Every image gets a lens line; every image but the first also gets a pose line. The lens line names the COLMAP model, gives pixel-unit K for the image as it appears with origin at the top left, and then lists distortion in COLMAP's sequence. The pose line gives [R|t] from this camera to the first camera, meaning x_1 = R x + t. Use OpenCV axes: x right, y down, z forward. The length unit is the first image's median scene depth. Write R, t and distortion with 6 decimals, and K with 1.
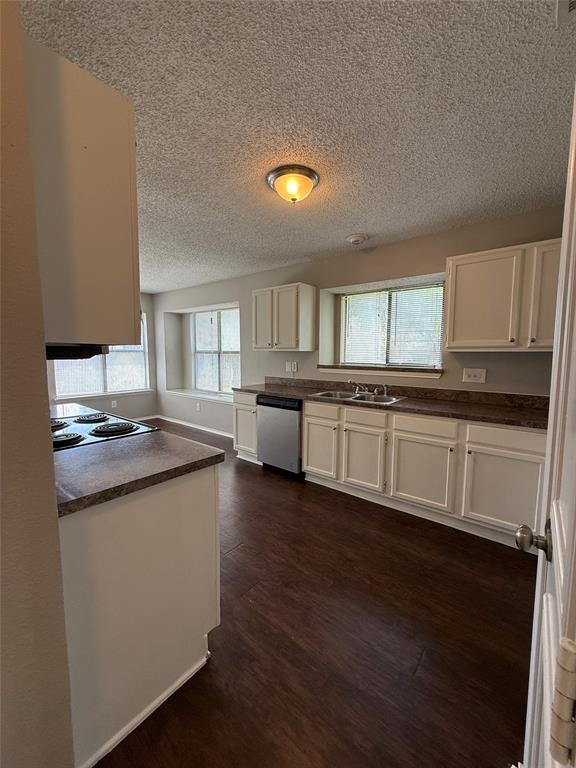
lens RADIAL K [[306.3, 0, 290.6], [0, 306.3, 381.3], [0, 0, 1]] dist [0.000479, -0.000145]
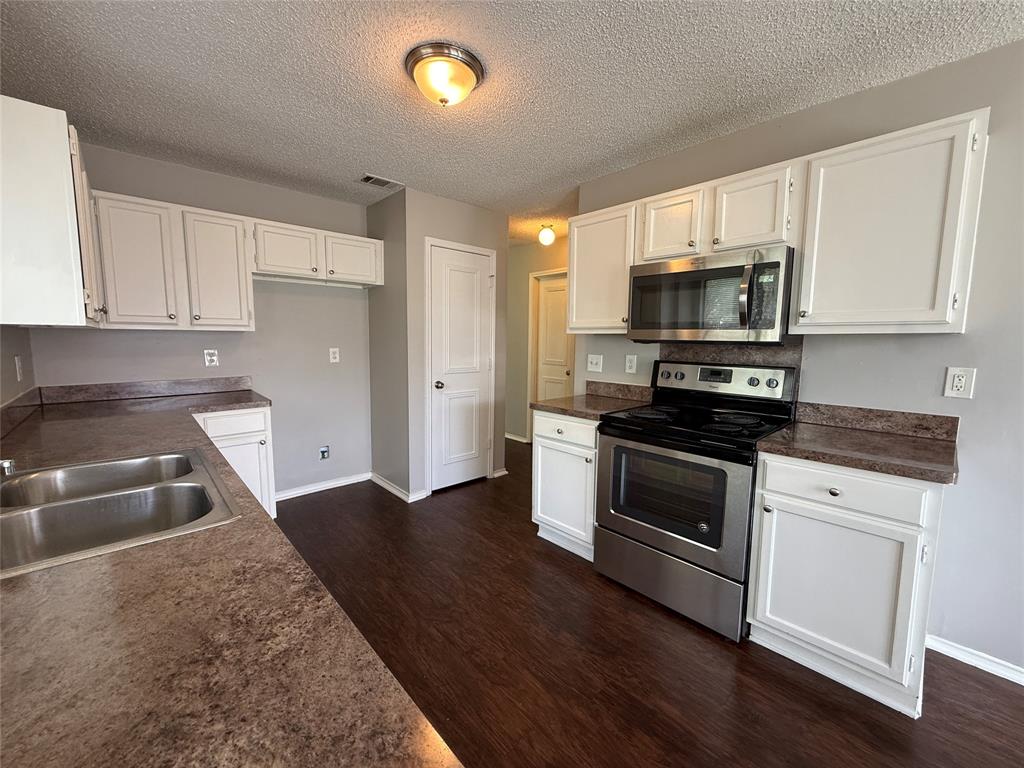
lens RADIAL K [[412.0, 0, 512.1], [0, 412.0, 379.2], [0, 0, 1]] dist [0.000021, -0.000014]
pose [[-0.988287, -0.031031, 0.149421, -0.177113], [-0.001453, 0.980978, 0.194113, -0.111924], [-0.152603, 0.191622, -0.969533, 1.210514]]
